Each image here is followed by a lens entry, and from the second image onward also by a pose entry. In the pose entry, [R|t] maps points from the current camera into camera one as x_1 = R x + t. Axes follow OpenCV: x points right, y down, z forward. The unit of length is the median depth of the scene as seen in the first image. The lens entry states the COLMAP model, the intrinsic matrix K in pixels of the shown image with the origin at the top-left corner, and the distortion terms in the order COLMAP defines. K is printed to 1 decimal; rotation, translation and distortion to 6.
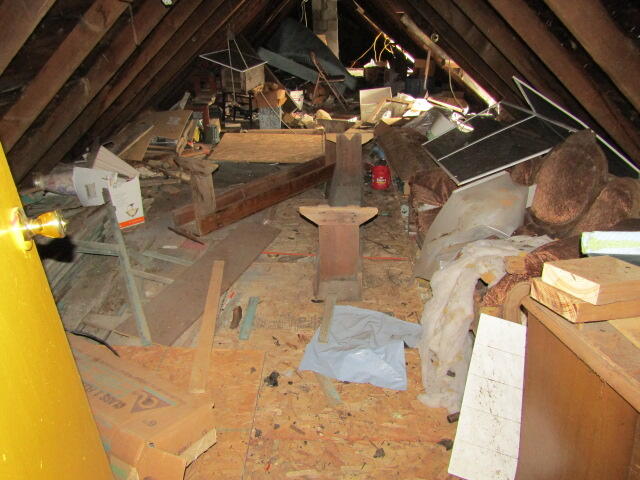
lens RADIAL K [[451.0, 0, 318.6], [0, 451.0, 237.6], [0, 0, 1]] dist [-0.009327, -0.005146]
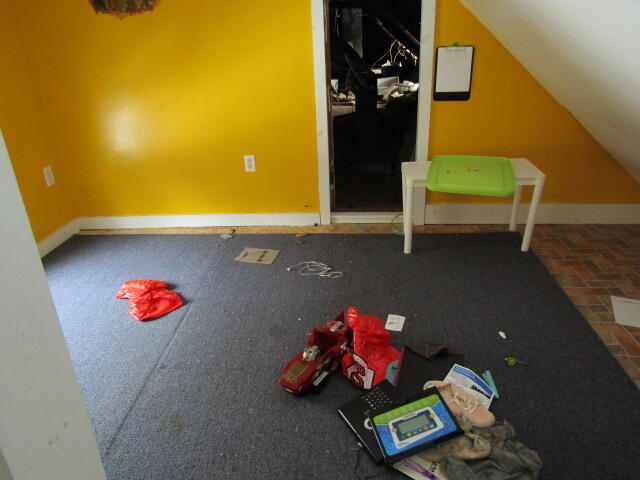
lens RADIAL K [[451.0, 0, 318.6], [0, 451.0, 237.6], [0, 0, 1]] dist [-0.009327, -0.005146]
pose [[0.999015, 0.020338, -0.039432, -0.022277], [-0.020938, 0.999671, -0.014845, 0.148761], [0.039117, 0.015656, 0.999112, -0.320534]]
